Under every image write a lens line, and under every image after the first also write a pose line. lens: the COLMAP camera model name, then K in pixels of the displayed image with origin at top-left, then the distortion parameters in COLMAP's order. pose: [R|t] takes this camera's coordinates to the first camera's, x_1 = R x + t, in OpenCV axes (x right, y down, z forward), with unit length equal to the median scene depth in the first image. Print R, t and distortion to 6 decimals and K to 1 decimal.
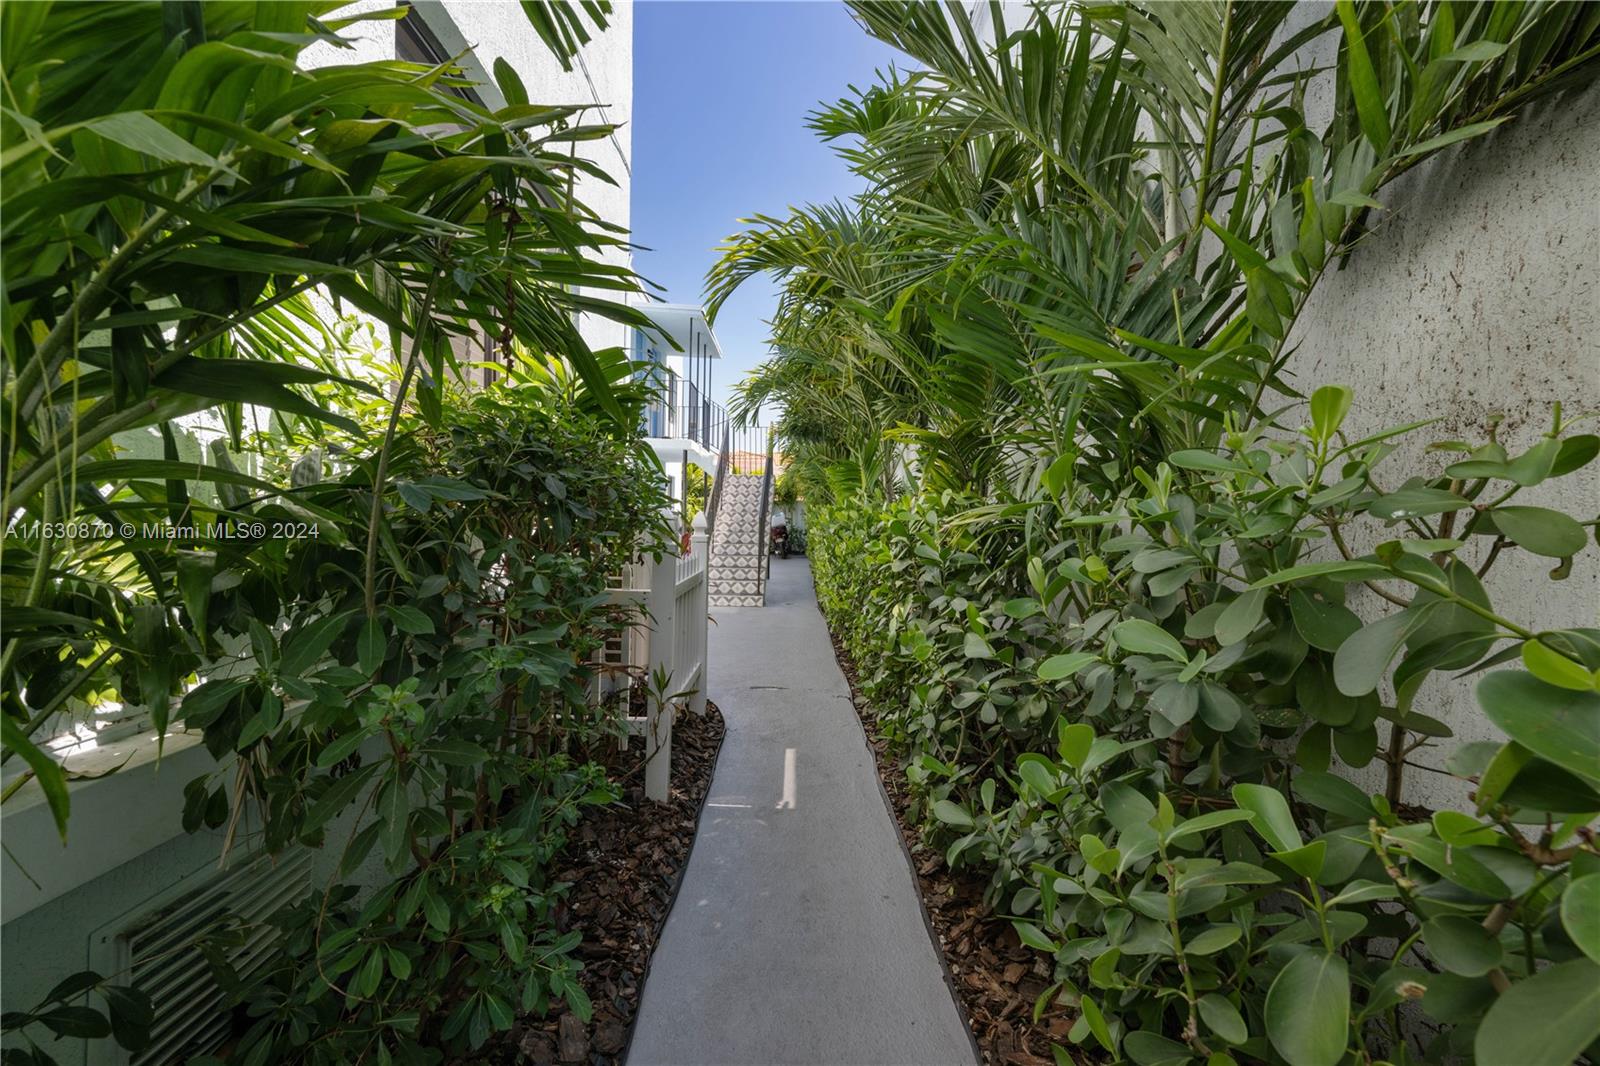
lens RADIAL K [[612.5, 0, 793.6], [0, 612.5, 510.9], [0, 0, 1]] dist [0.000326, -0.000002]
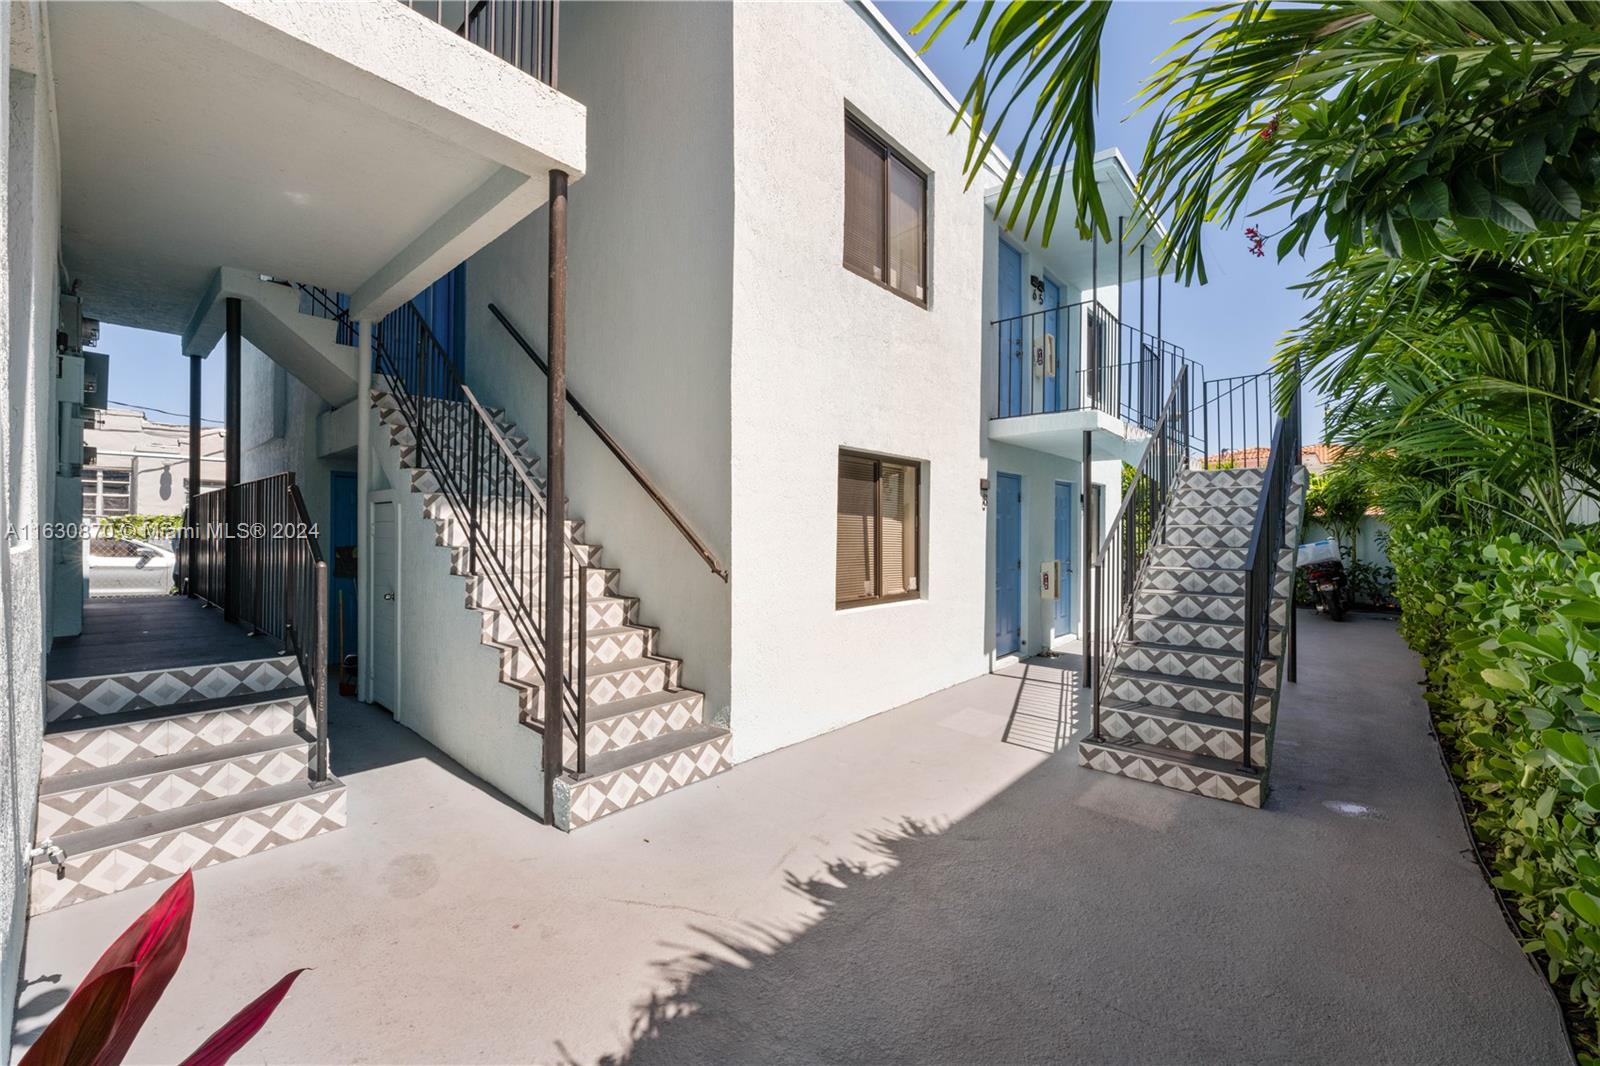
lens RADIAL K [[628.5, 0, 795.2], [0, 628.5, 531.1], [0, 0, 1]] dist [0.000429, 0.000055]
pose [[0.746476, -0.013887, -0.665267, -0.003995], [0.014360, 0.999886, -0.004759, -0.015136], [0.665257, -0.006001, 0.746590, 0.494124]]
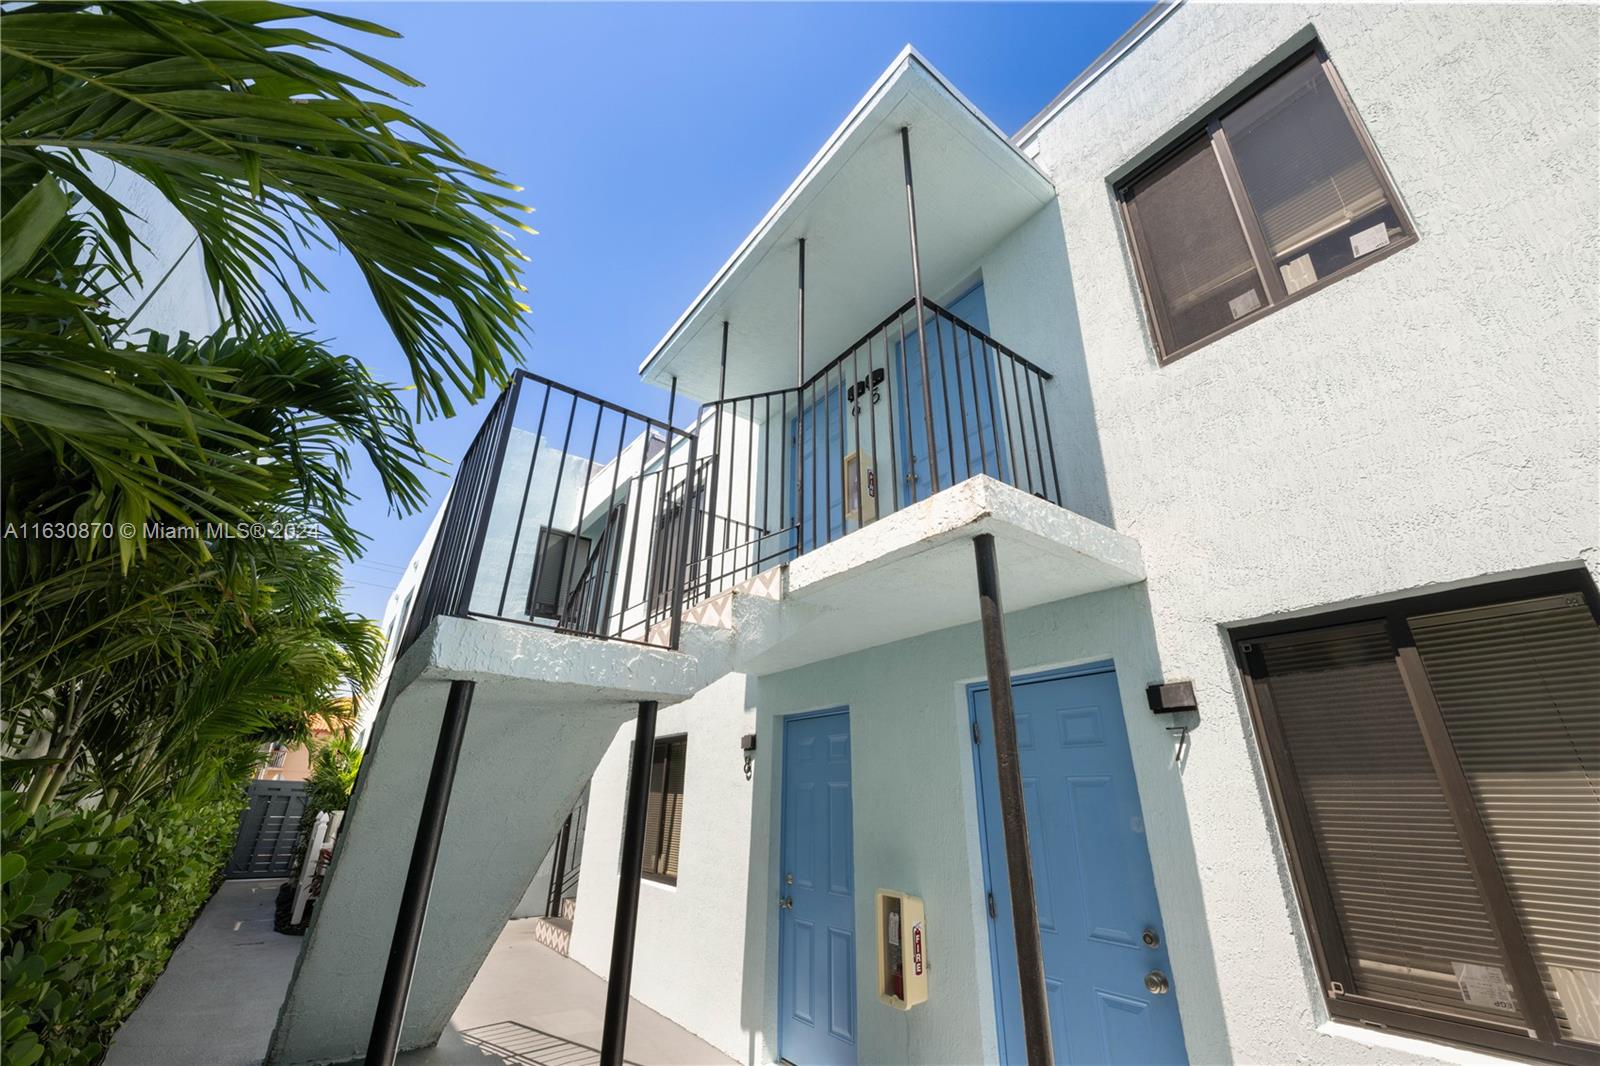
lens RADIAL K [[628.5, 0, 795.2], [0, 628.5, 531.1], [0, 0, 1]] dist [0.000429, 0.000055]
pose [[-0.800771, -0.255714, -0.541642, -0.013749], [-0.016542, 0.913385, -0.406762, -0.016683], [0.598742, -0.316763, -0.735642, 1.608395]]
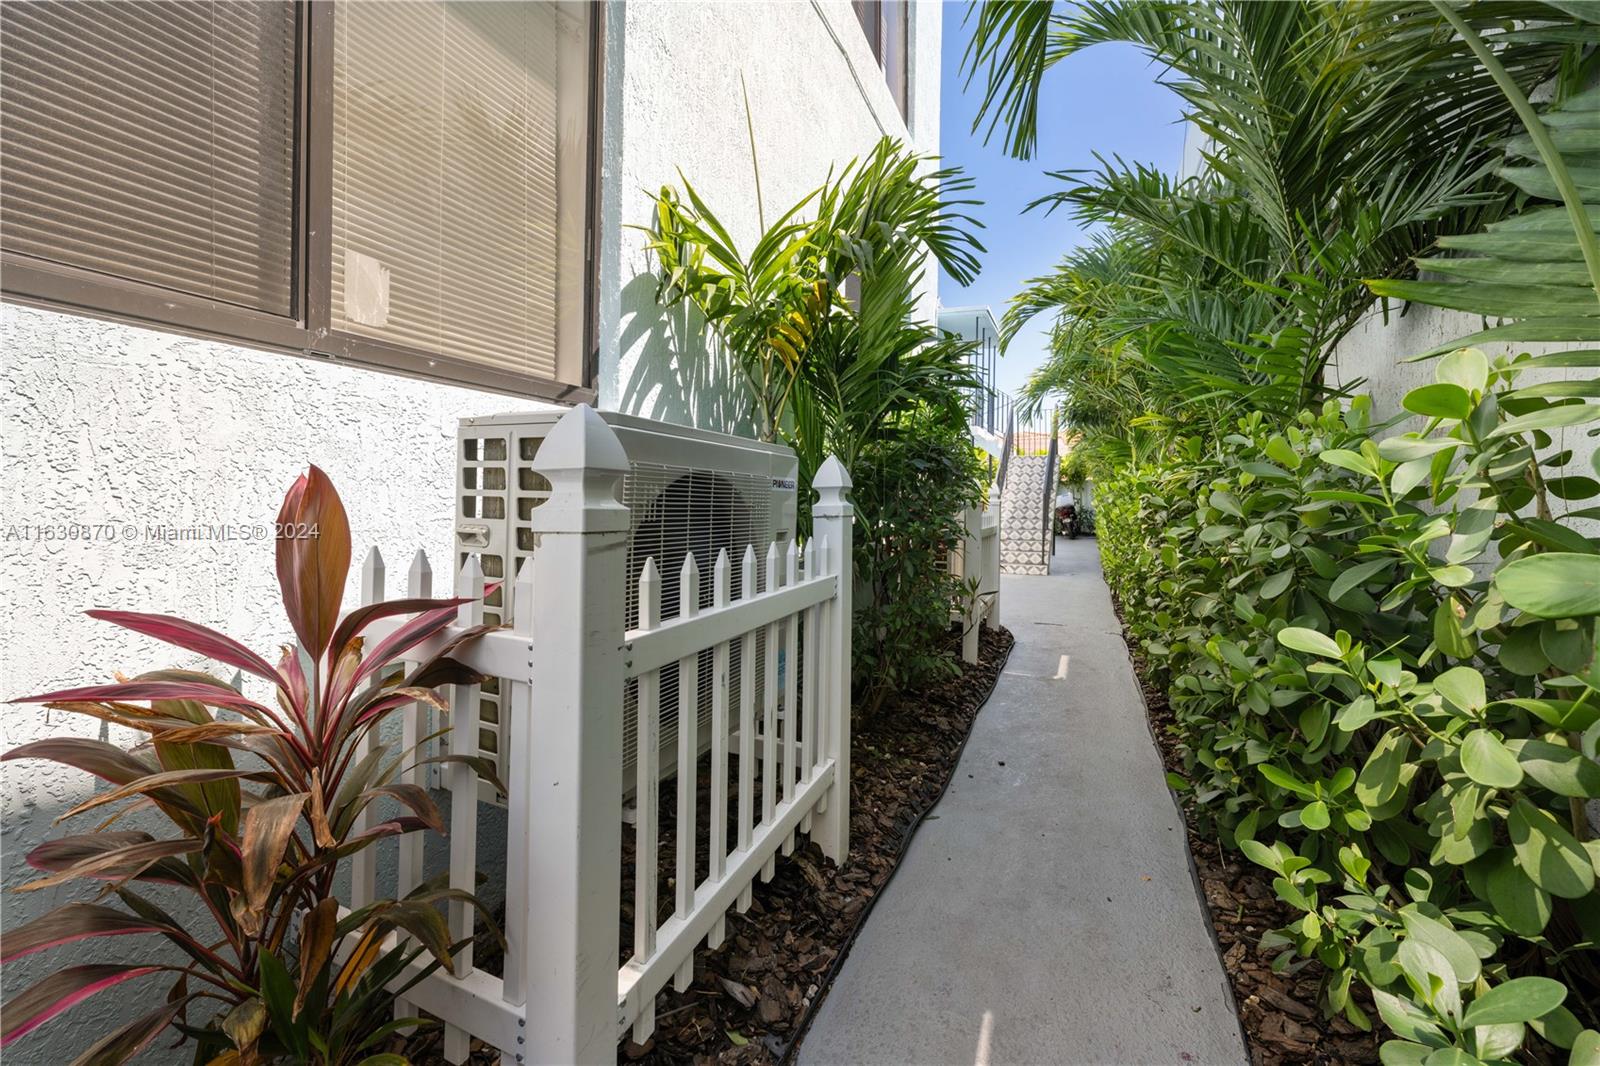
lens RADIAL K [[612.5, 0, 793.6], [0, 612.5, 510.9], [0, 0, 1]] dist [0.000326, -0.000002]
pose [[0.901675, -0.000633, -0.432415, 0.013841], [0.011342, 0.999690, 0.022187, 0.010742], [0.432267, -0.024910, 0.901402, -0.169414]]
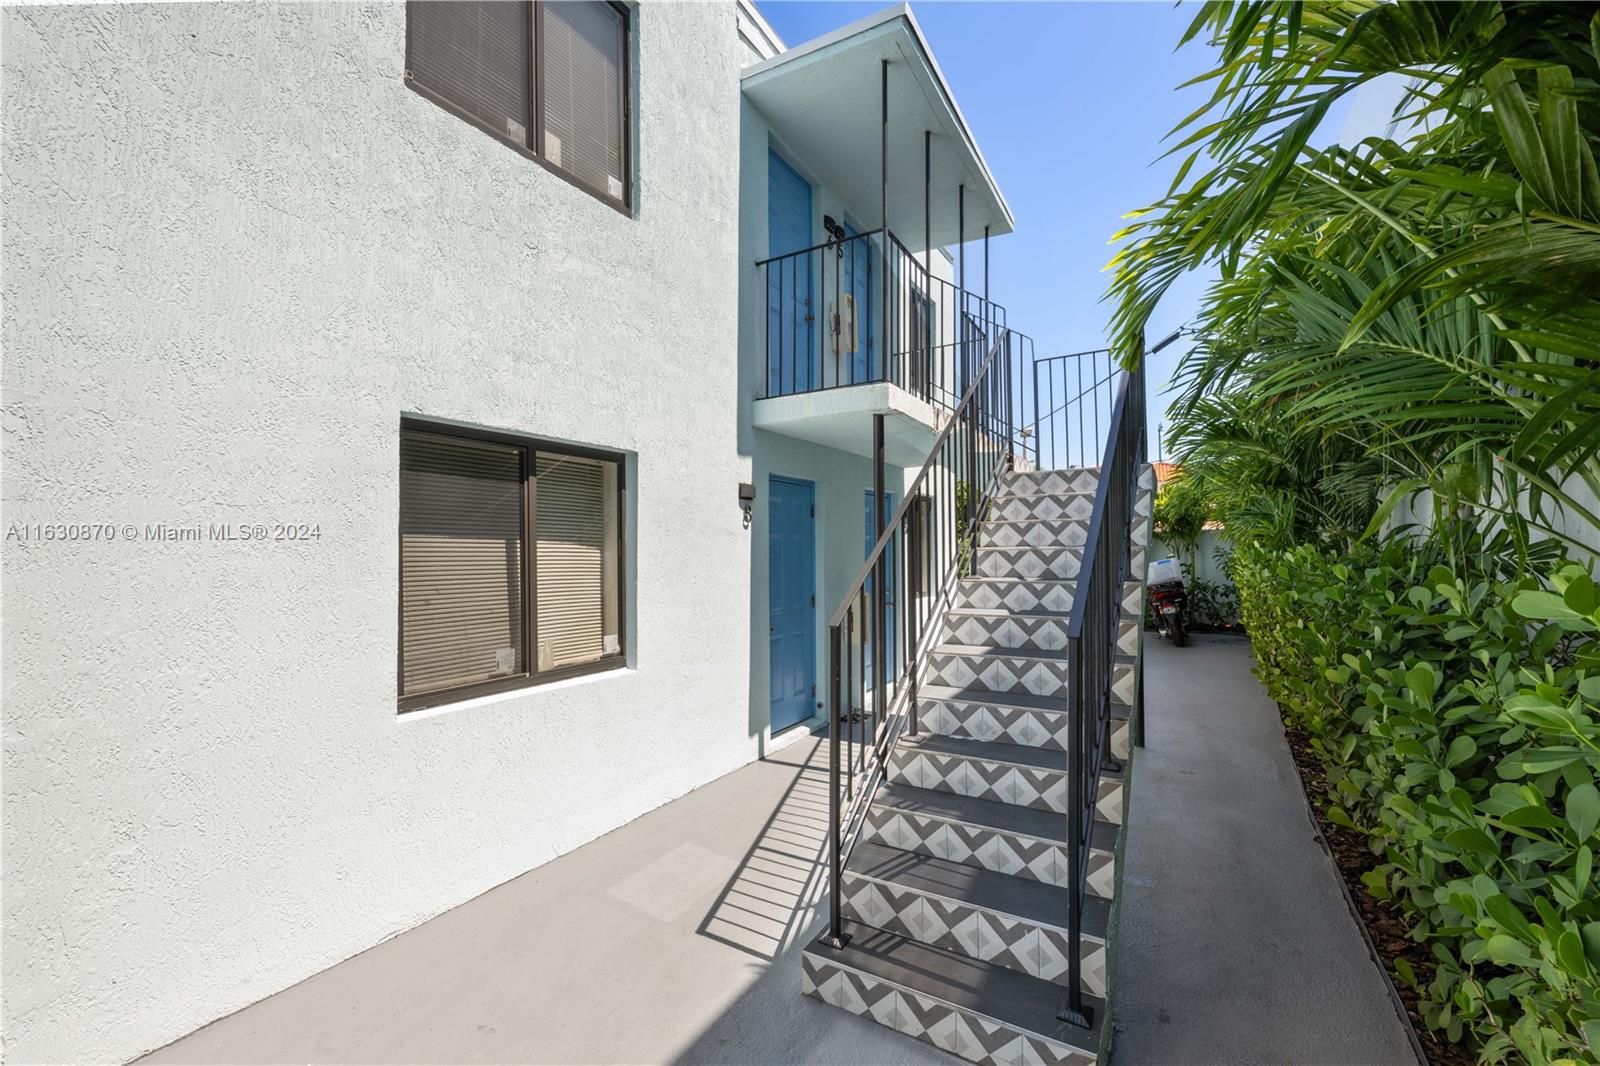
lens RADIAL K [[653.0, 0, 785.2], [0, 653.0, 555.5], [0, 0, 1]] dist [-0.001630, -0.000050]
pose [[0.853198, -0.023348, -0.521064, -0.021939], [0.030352, 0.999527, 0.004911, -0.019276], [0.520703, -0.020006, 0.853503, 0.735227]]
